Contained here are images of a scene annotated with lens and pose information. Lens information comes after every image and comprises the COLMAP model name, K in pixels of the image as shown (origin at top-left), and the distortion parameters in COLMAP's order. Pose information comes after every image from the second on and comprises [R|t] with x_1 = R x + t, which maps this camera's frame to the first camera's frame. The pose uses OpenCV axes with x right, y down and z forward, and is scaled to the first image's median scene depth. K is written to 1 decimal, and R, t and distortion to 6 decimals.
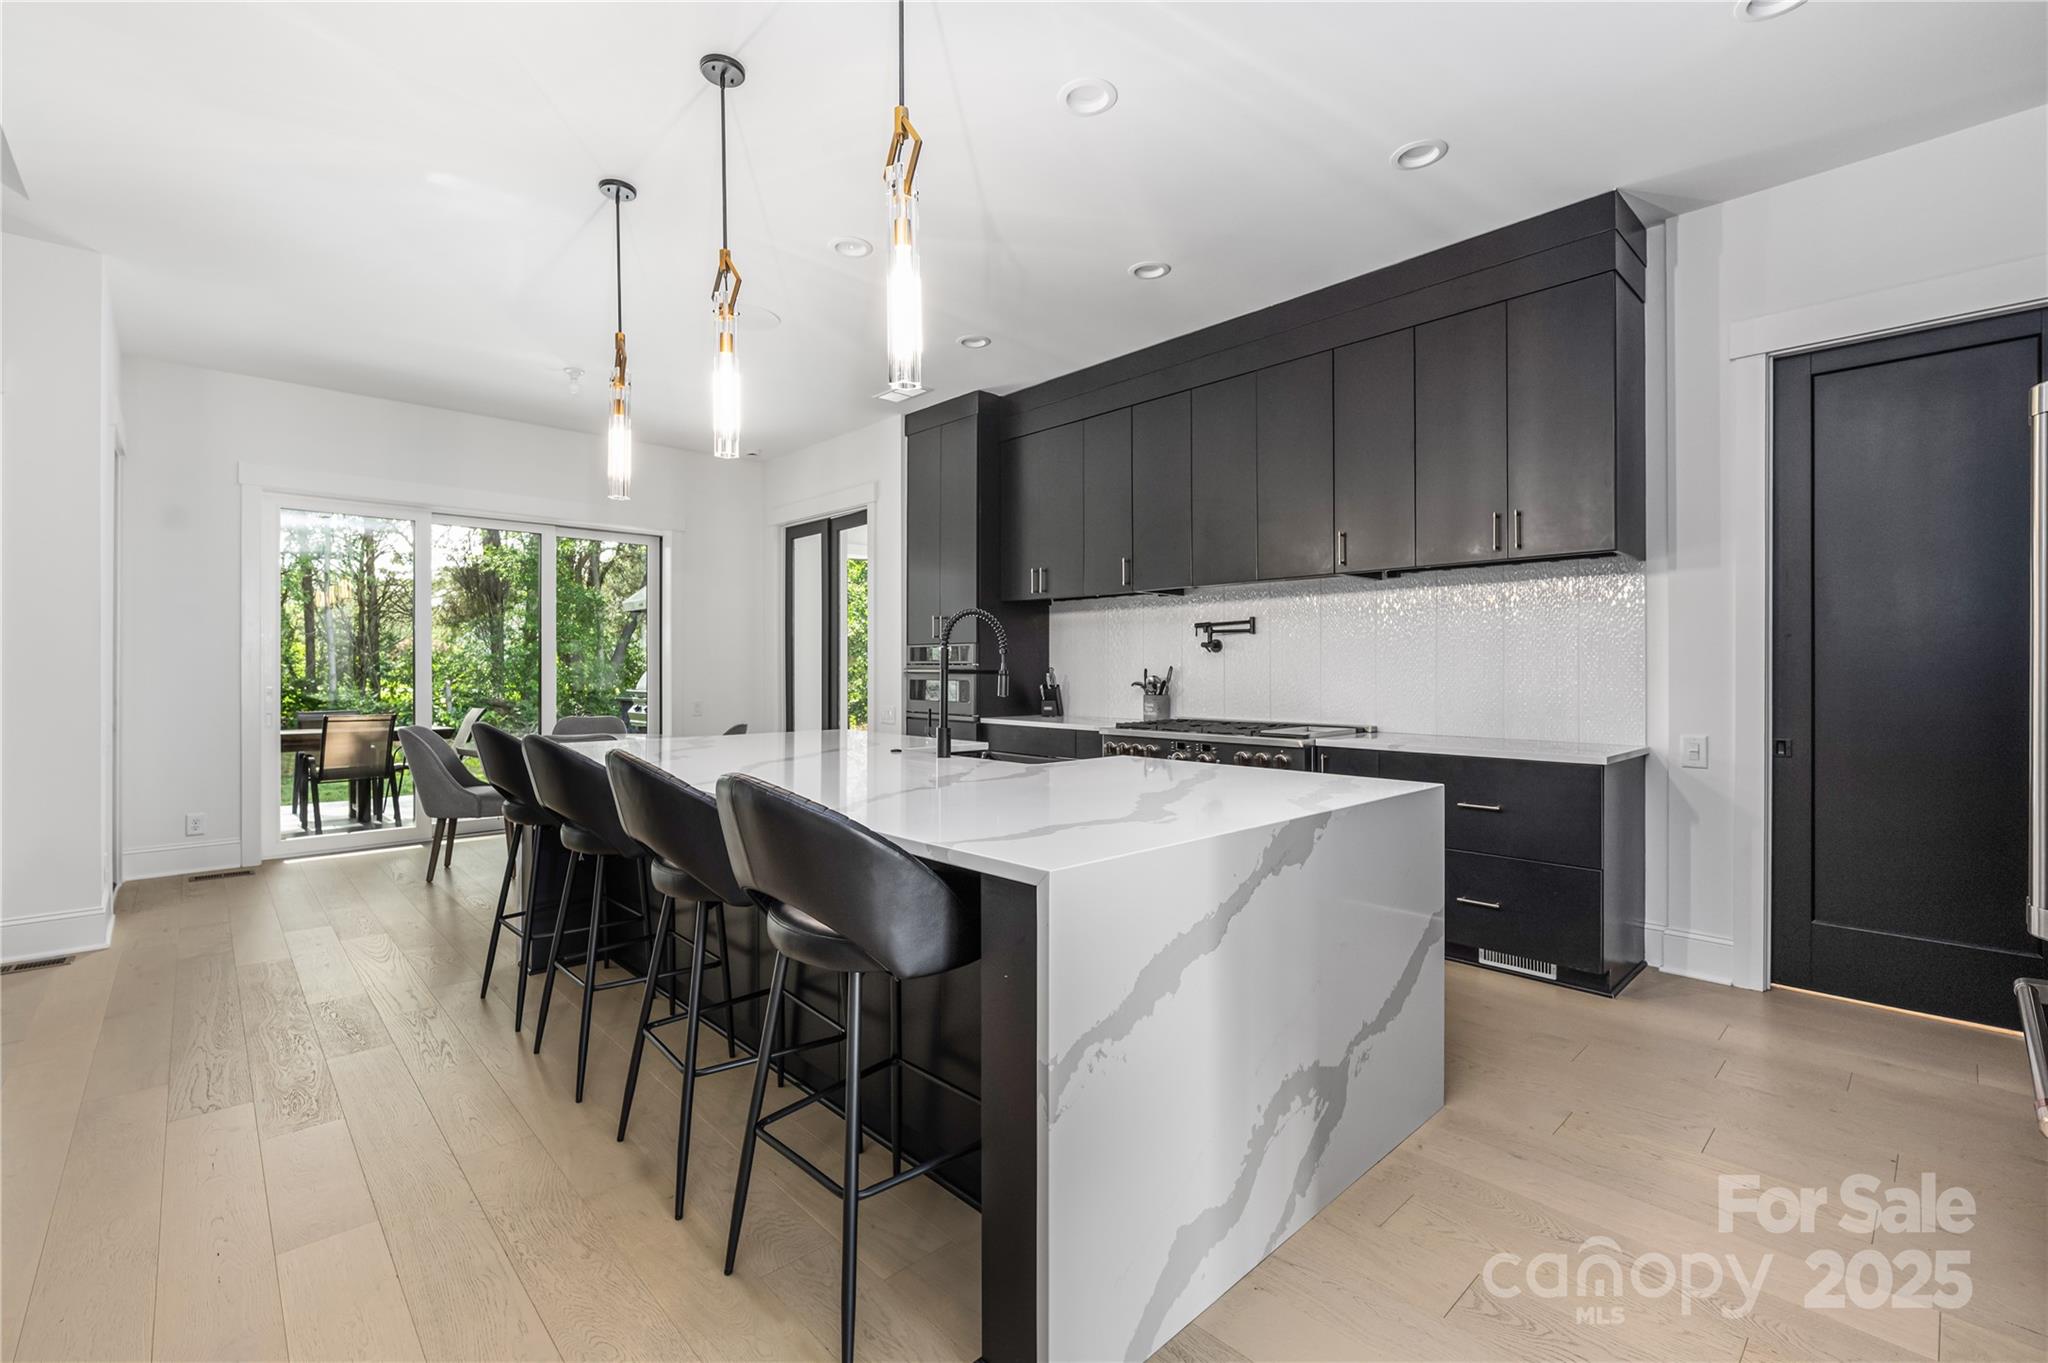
lens RADIAL K [[882.9, 0, 1026.9], [0, 882.9, 674.5], [0, 0, 1]] dist [-0.002357, -0.000255]
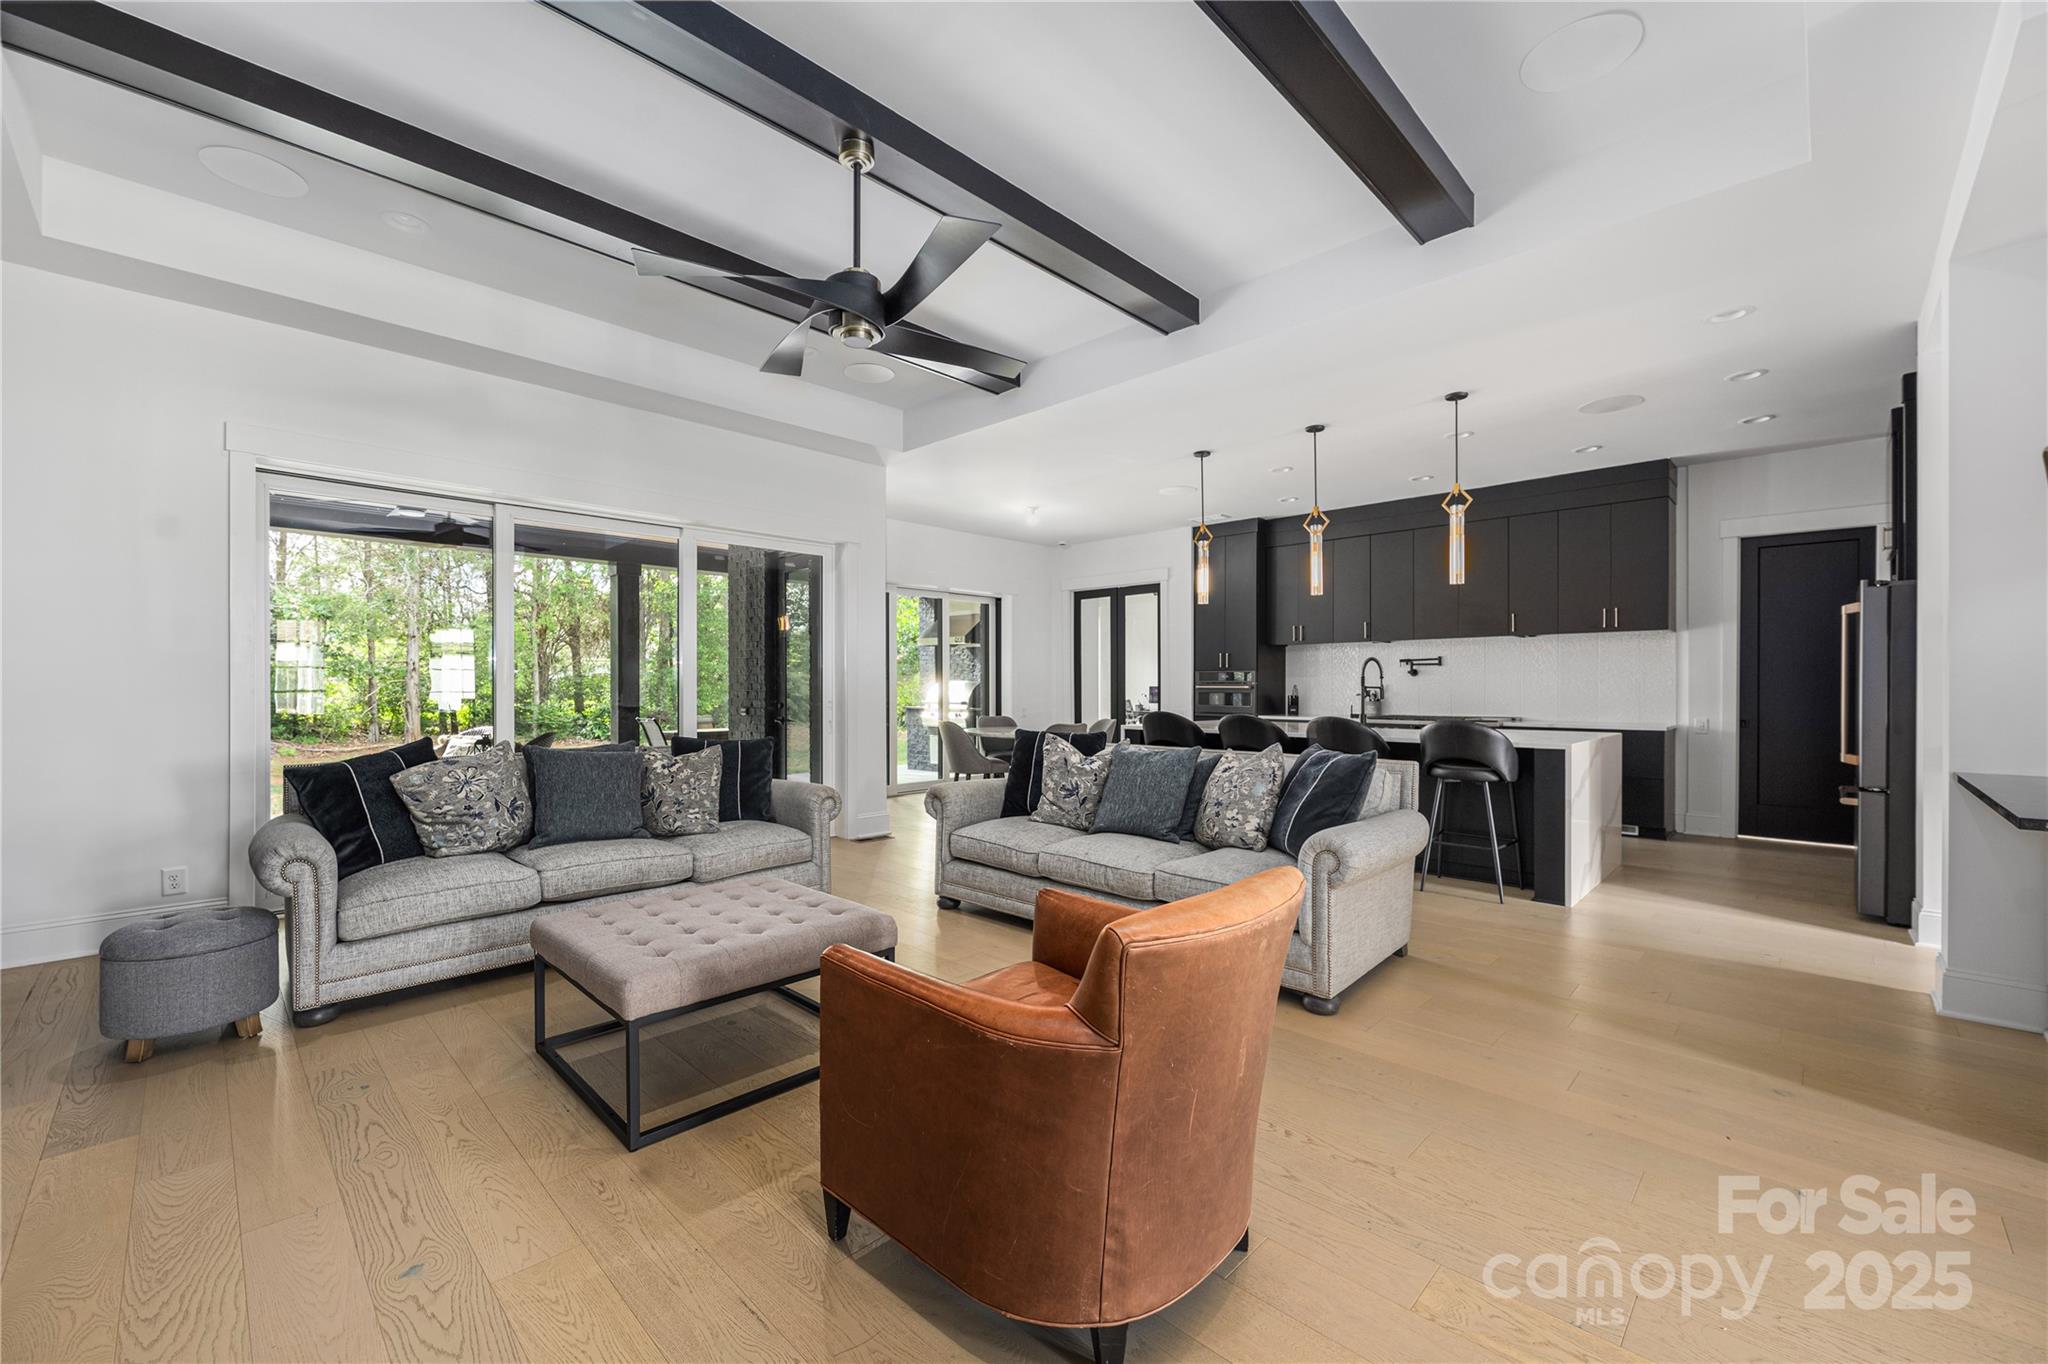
lens RADIAL K [[824.3, 0, 1027.5], [0, 824.3, 700.5], [0, 0, 1]] dist [0.001832, 0.000029]
pose [[0.999427, -0.004436, 0.033541, -0.605193], [0.003984, 0.999900, 0.013552, -0.002388], [-0.033598, -0.013411, 0.999345, -0.601764]]
